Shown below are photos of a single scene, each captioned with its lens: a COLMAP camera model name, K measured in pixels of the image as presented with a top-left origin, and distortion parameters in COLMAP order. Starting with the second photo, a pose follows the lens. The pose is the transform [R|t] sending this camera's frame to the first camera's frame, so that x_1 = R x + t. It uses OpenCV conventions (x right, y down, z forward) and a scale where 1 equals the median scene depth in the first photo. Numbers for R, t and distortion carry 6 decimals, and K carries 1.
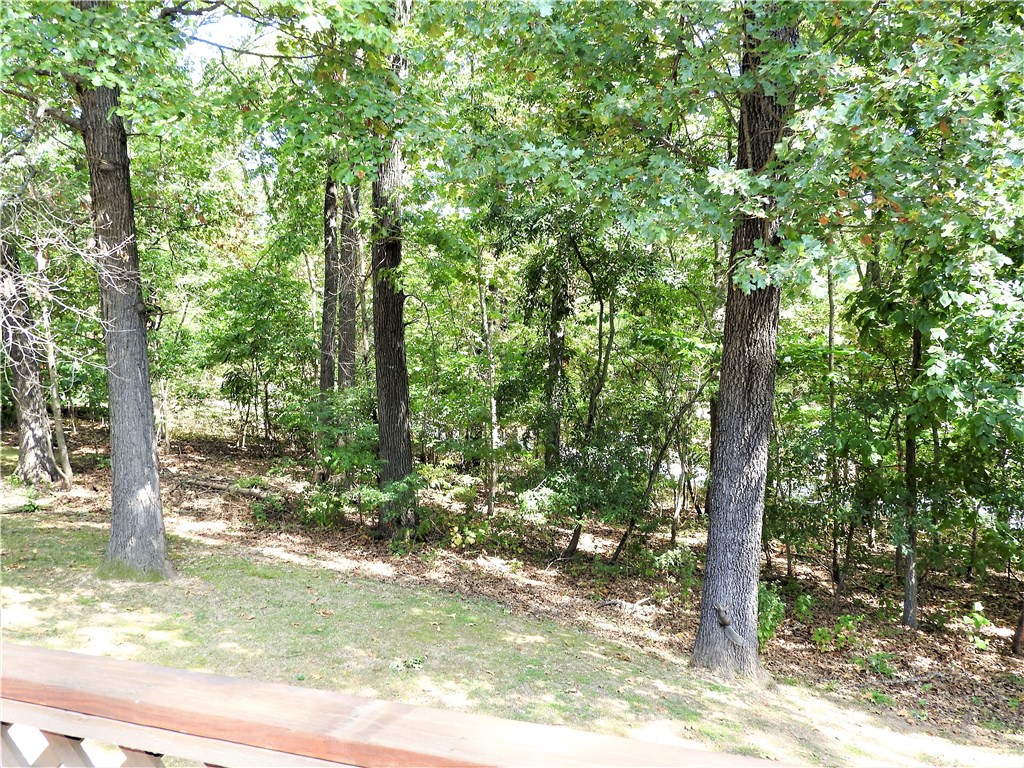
lens RADIAL K [[894.1, 0, 512.0], [0, 894.1, 384.0], [0, 0, 1]] dist [0.003414, 0.004057]
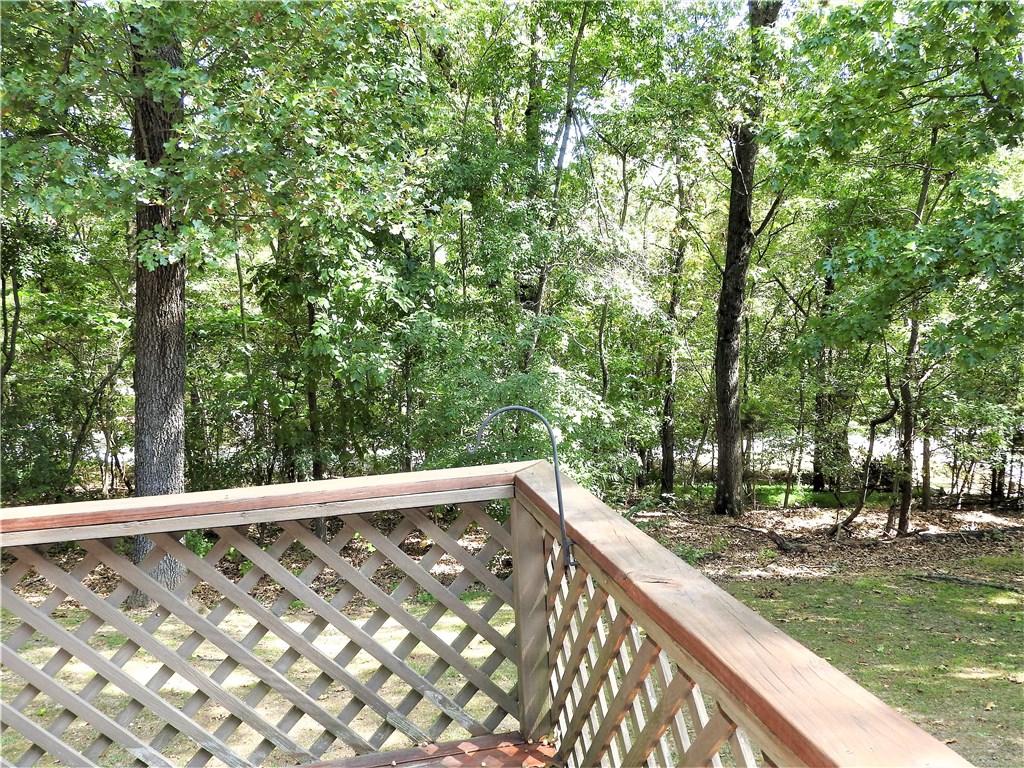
lens RADIAL K [[892.1, 0, 512.0], [0, 892.1, 384.0], [0, 0, 1]] dist [0.005890, 0.009518]
pose [[0.812796, -0.075667, 0.577614, -0.025603], [0.058478, 0.997118, 0.048333, 0.010632], [-0.579606, -0.005507, 0.814878, -0.142862]]
